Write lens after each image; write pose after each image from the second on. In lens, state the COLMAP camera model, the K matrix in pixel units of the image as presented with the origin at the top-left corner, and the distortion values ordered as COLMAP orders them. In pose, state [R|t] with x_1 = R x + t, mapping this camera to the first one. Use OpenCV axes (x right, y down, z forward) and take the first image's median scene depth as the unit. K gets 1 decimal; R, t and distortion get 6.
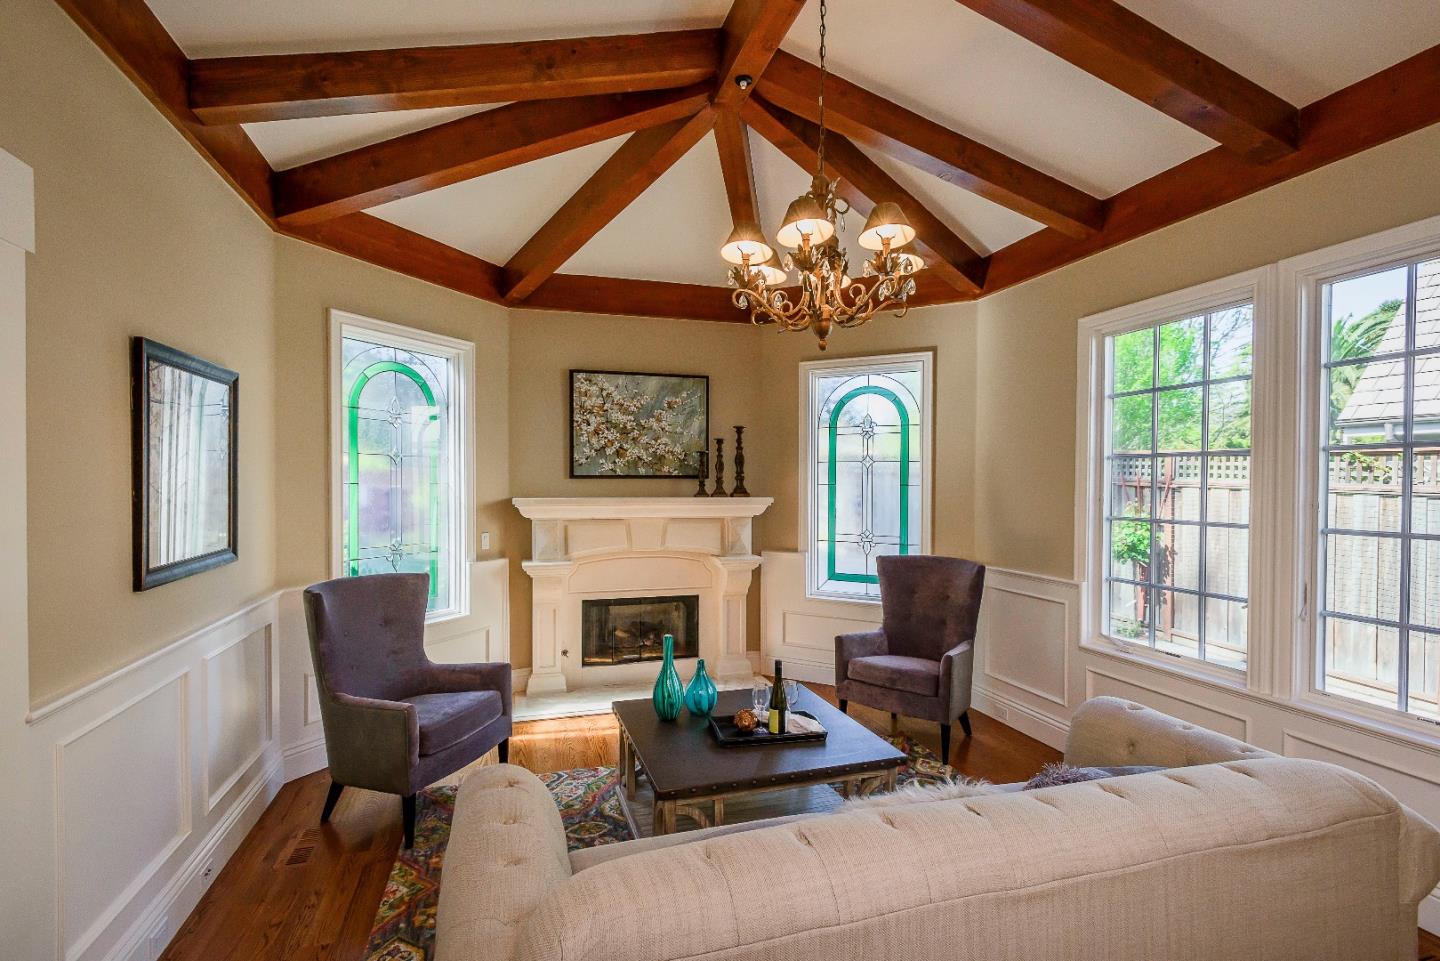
lens RADIAL K [[708.5, 0, 720.0], [0, 708.5, 487.4], [0, 0, 1]] dist [-0.000121, -0.000015]
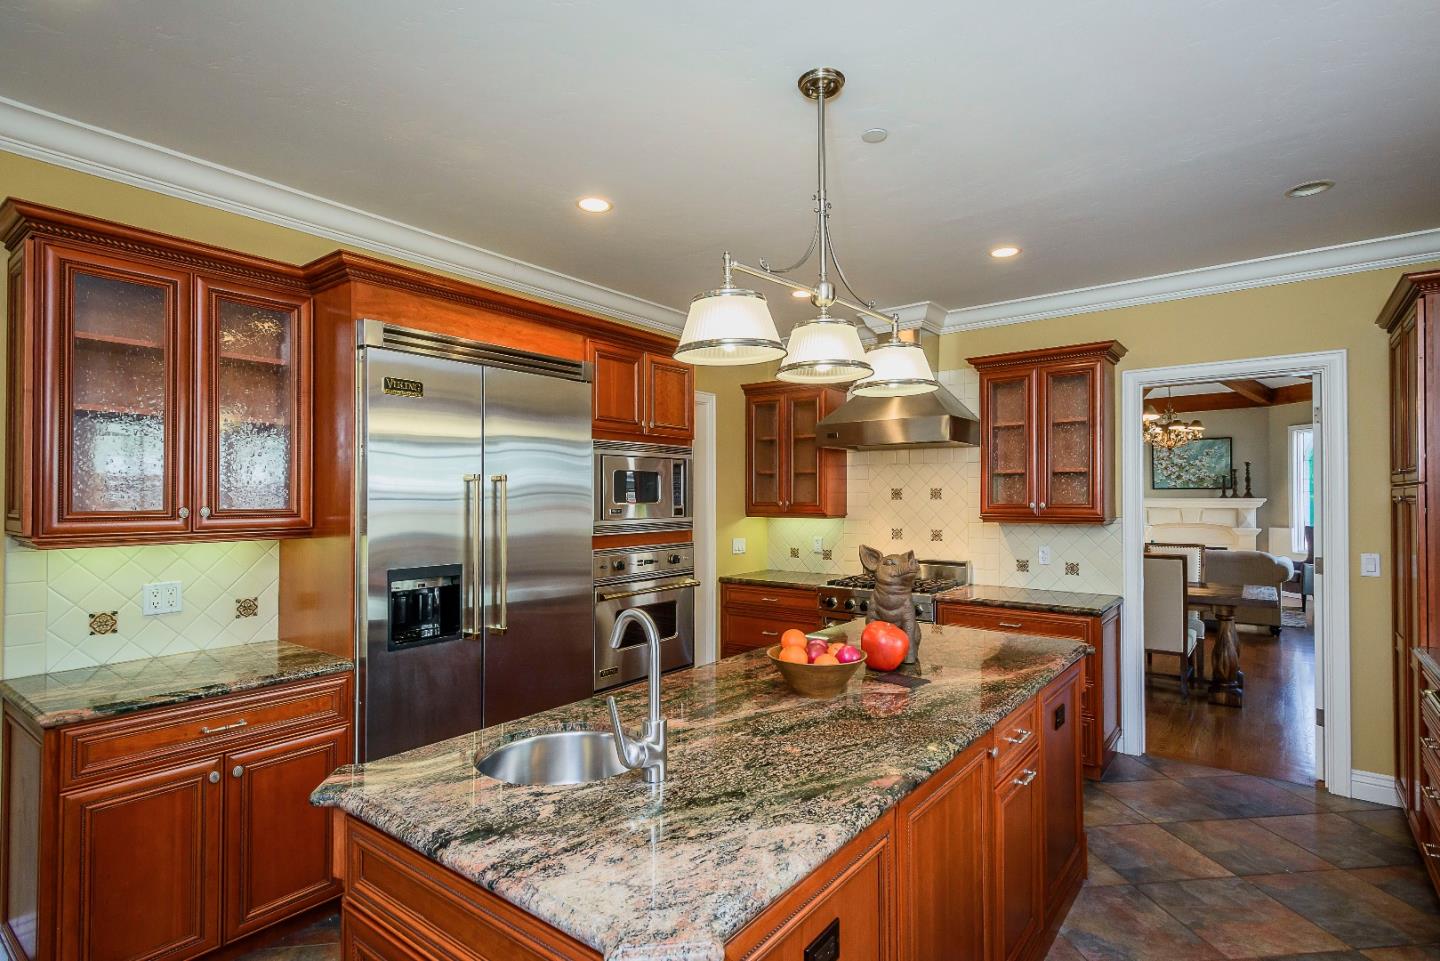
lens RADIAL K [[708.5, 0, 720.0], [0, 708.5, 487.4], [0, 0, 1]] dist [-0.000121, -0.000015]
pose [[0.580935, -0.011844, -0.813864, 0.793347], [-0.008955, 0.999741, -0.020941, 0.038795], [0.813901, 0.019453, 0.580678, -1.366153]]
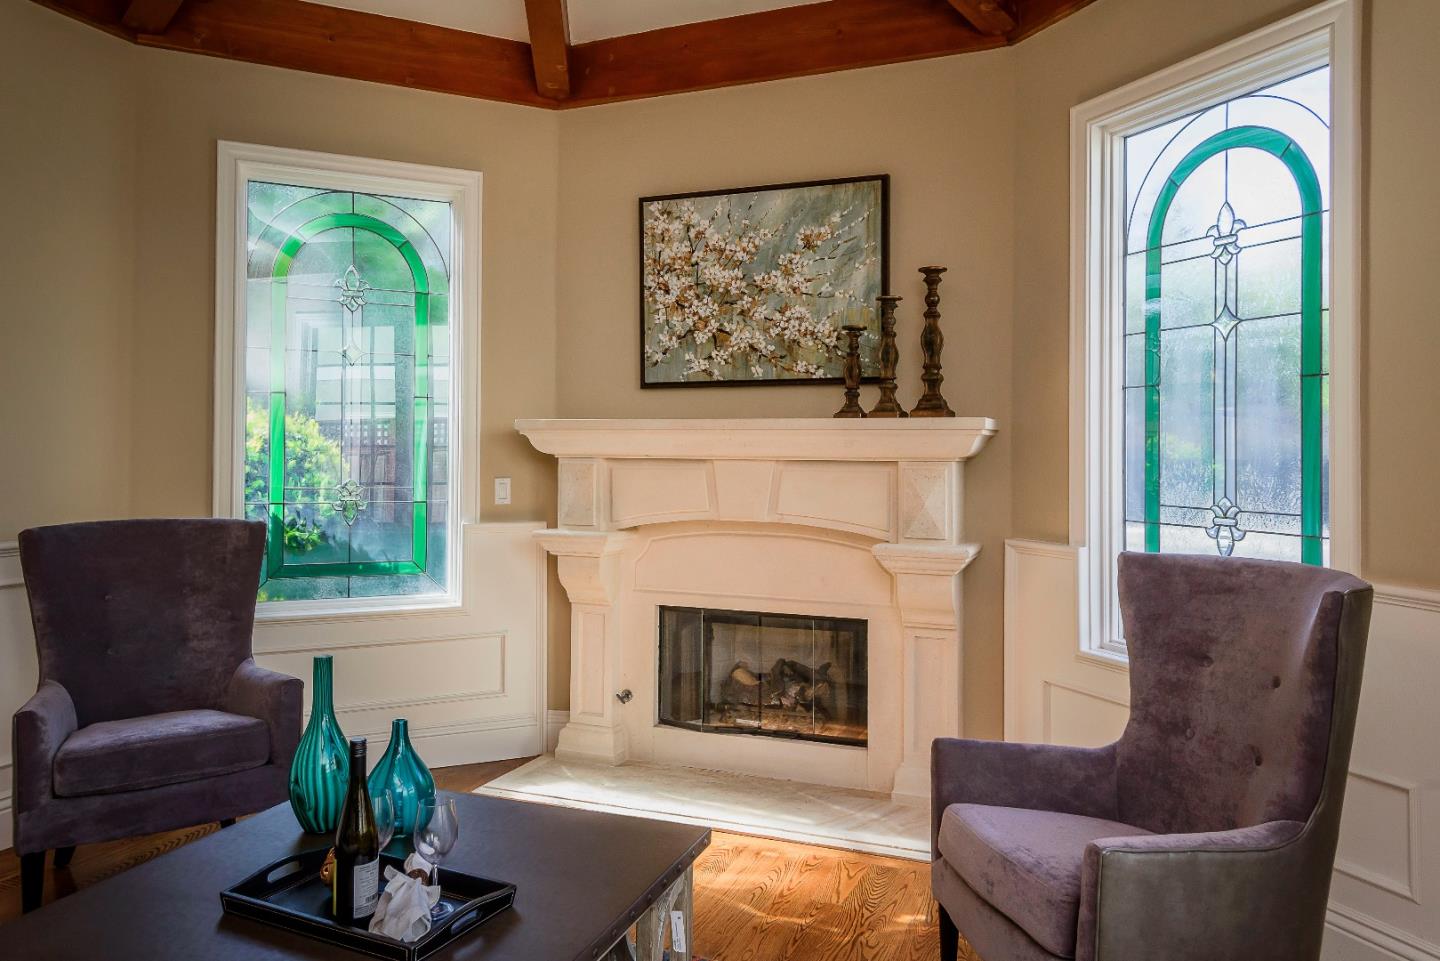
lens RADIAL K [[1050.5, 0, 719.8], [0, 1050.5, 440.5], [0, 0, 1]] dist [0.003642, -0.001921]
pose [[0.776526, -0.005669, -0.630060, 0.364184], [-0.012450, 0.999626, -0.024338, 0.047730], [0.629962, 0.026743, 0.776165, 0.379703]]
